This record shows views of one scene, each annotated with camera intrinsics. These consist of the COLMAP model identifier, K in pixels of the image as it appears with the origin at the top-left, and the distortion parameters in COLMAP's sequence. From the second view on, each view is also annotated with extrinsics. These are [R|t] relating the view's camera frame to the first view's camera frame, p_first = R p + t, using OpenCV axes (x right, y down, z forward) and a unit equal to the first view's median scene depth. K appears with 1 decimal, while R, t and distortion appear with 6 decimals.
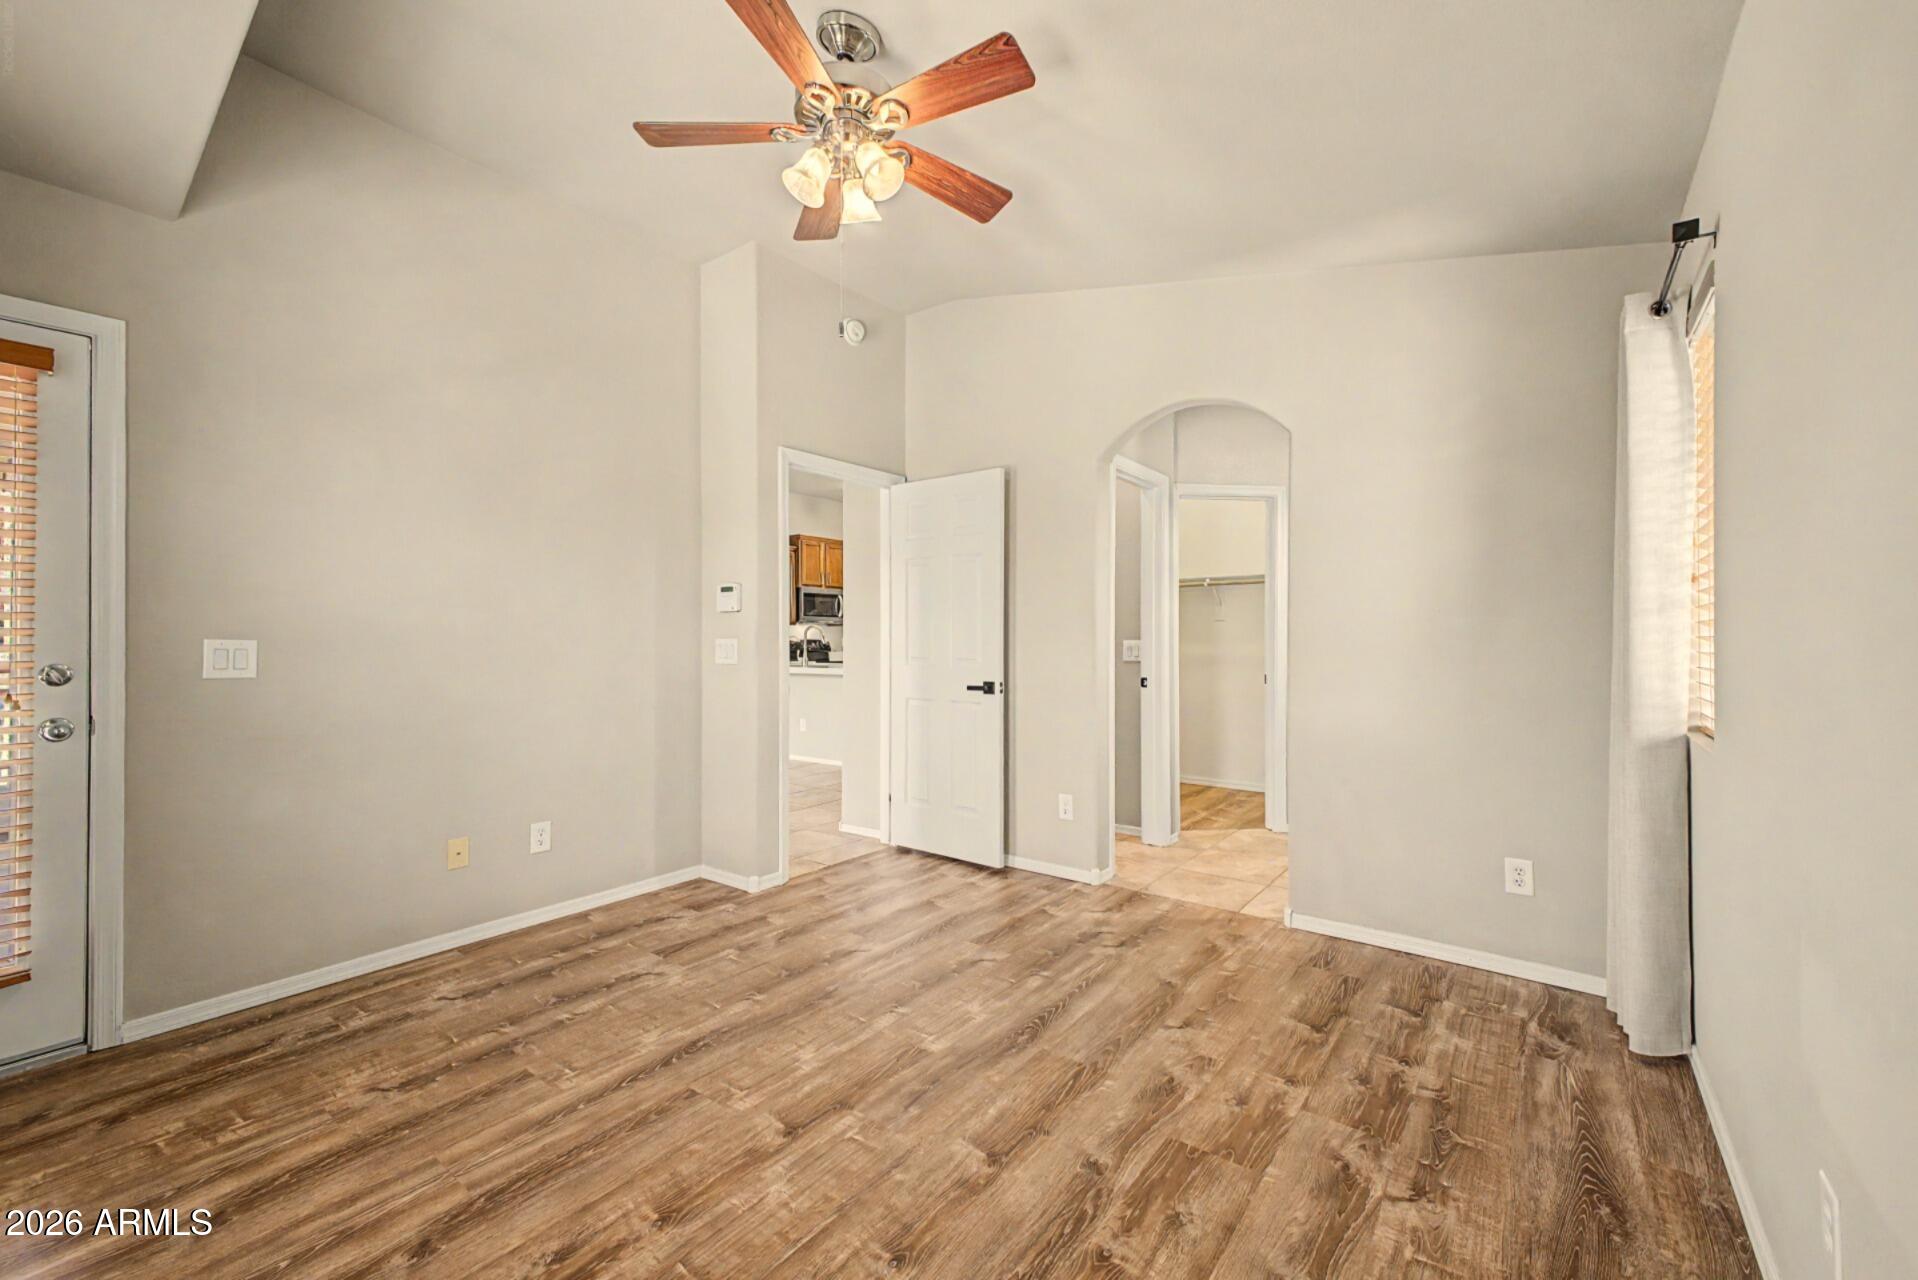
lens RADIAL K [[758.5, 0, 959.0], [0, 758.5, 640.0], [0, 0, 1]] dist [0.011324, -0.000041]
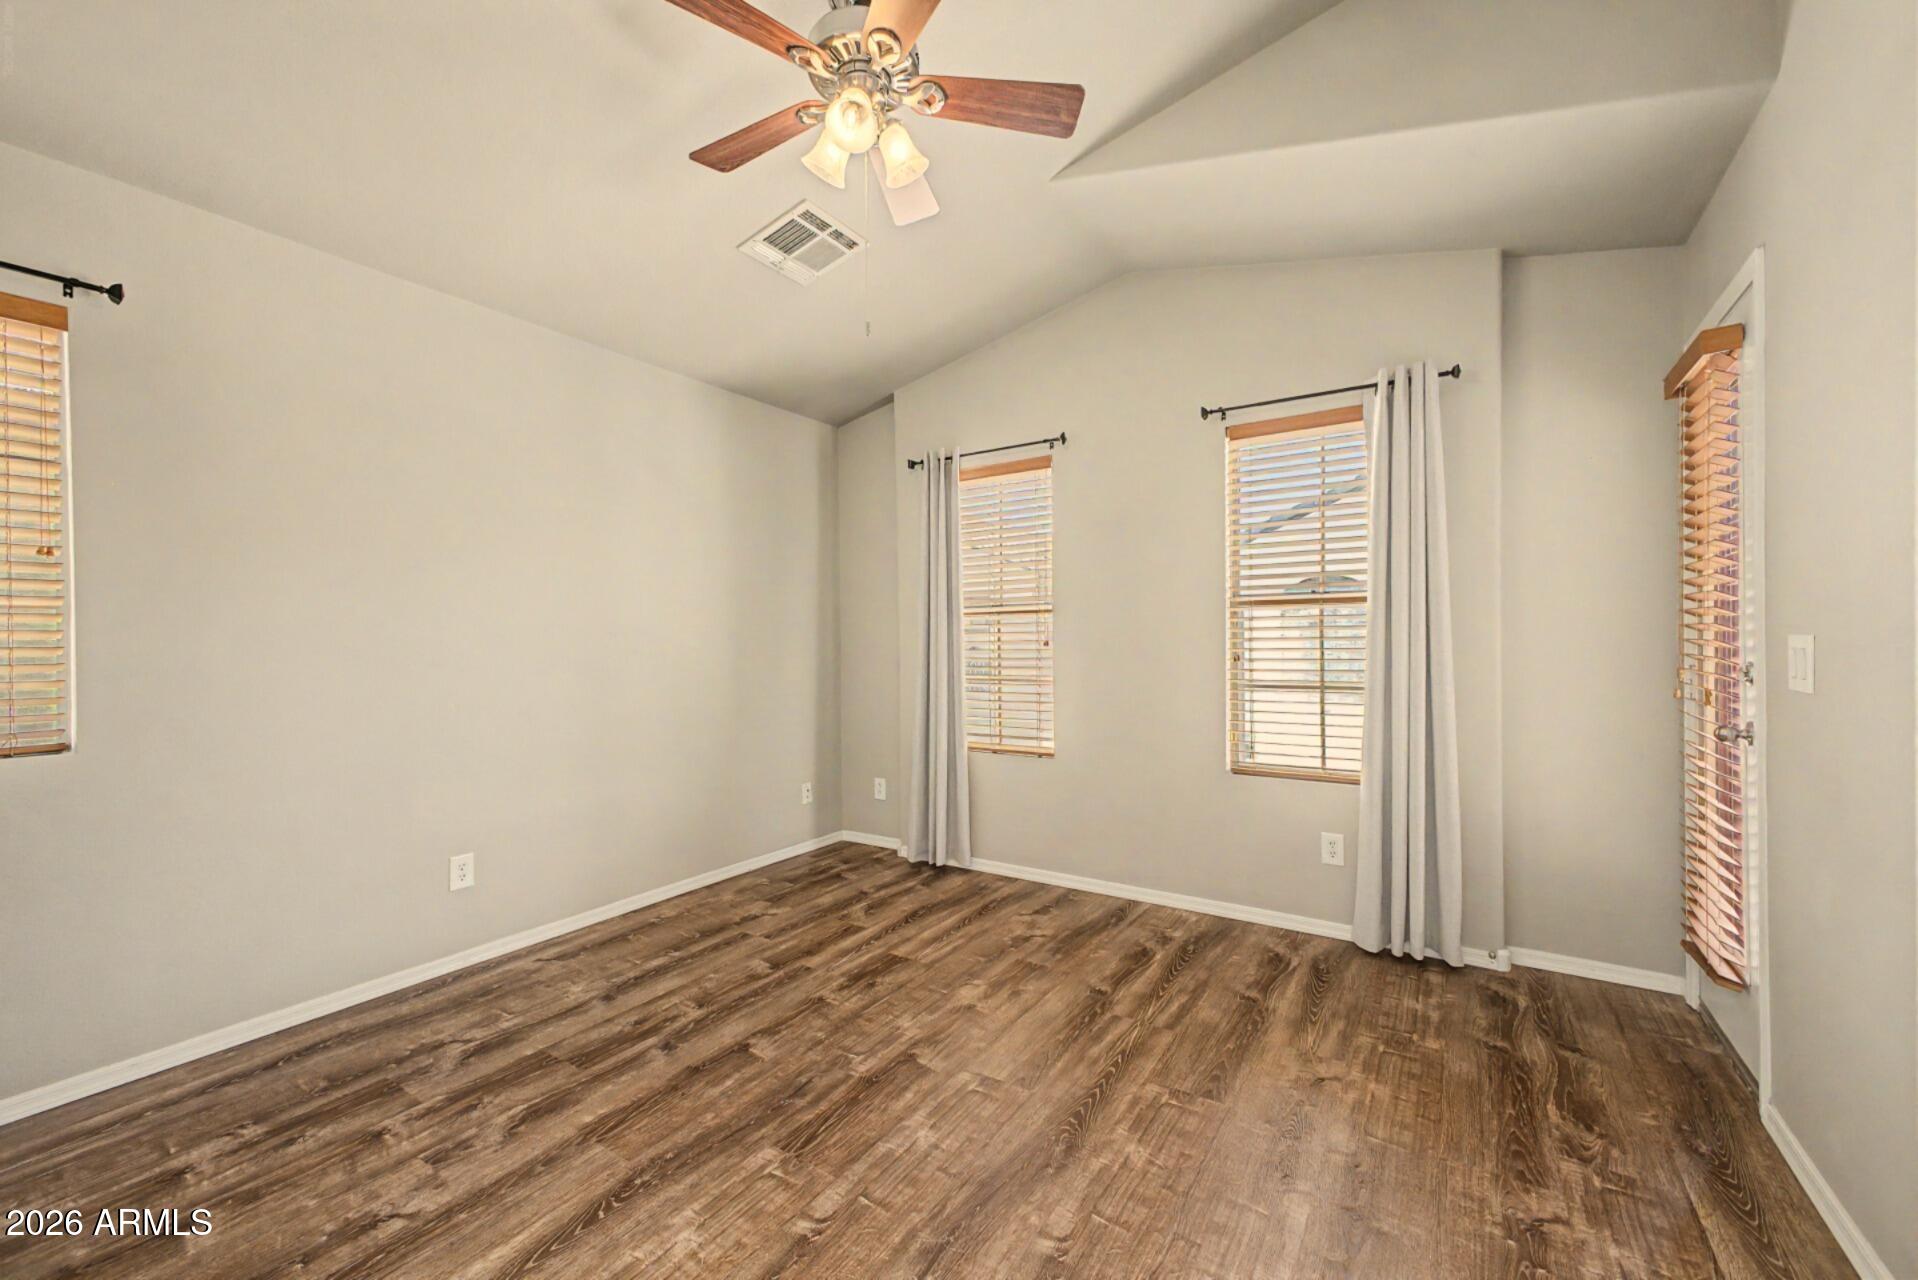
lens RADIAL K [[758.5, 0, 959.0], [0, 758.5, 640.0], [0, 0, 1]] dist [0.011324, -0.000041]
pose [[-0.996989, 0.011145, -0.076738, -0.204193], [0.011172, 0.999938, 0.000088, -0.003810], [0.076734, -0.000769, -0.997051, 2.096081]]
